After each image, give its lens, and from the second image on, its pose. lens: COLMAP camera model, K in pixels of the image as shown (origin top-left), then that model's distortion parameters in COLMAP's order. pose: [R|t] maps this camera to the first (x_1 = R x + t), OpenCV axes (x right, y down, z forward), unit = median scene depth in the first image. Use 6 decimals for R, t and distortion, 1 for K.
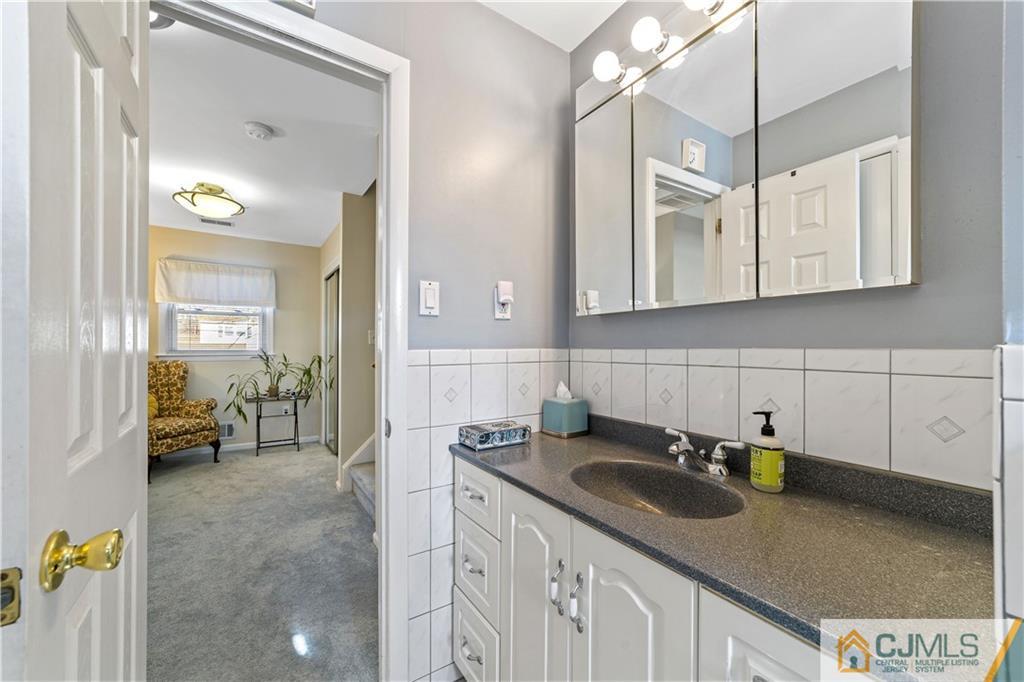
lens RADIAL K [[398.9, 0, 521.4], [0, 398.9, 338.6], [0, 0, 1]] dist [0.001738, 0.000163]
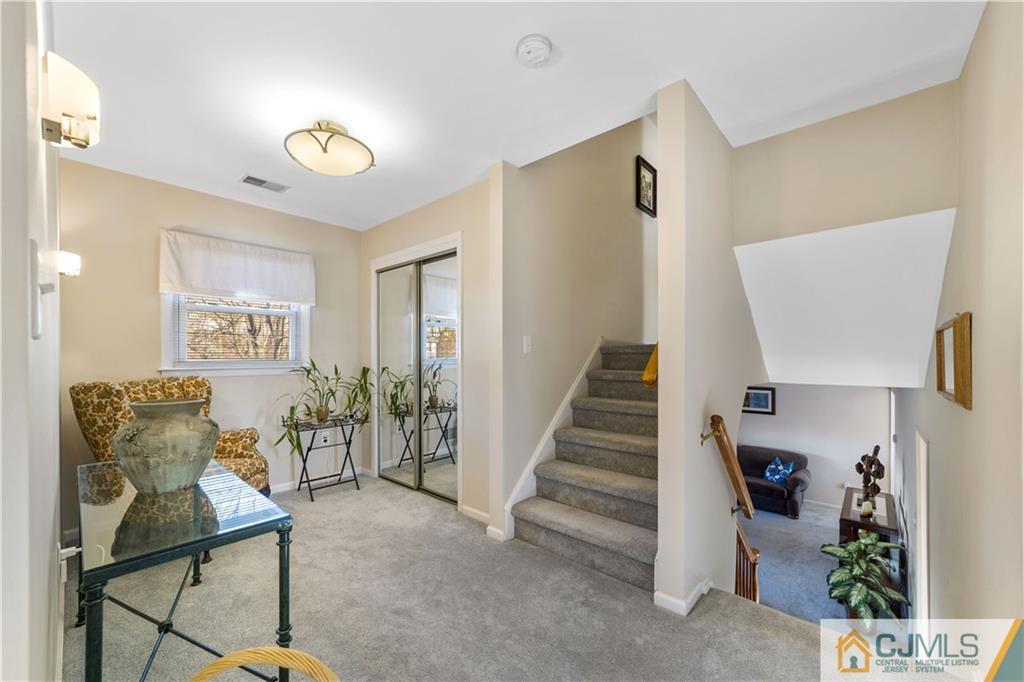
lens RADIAL K [[398.9, 0, 509.8], [0, 398.9, 347.6], [0, 0, 1]] dist [0.001738, 0.000163]
pose [[0.970452, -0.001503, 0.241289, -0.498203], [0.000945, 0.999997, 0.002428, 0.002943], [-0.241292, -0.002128, 0.970450, 0.187177]]
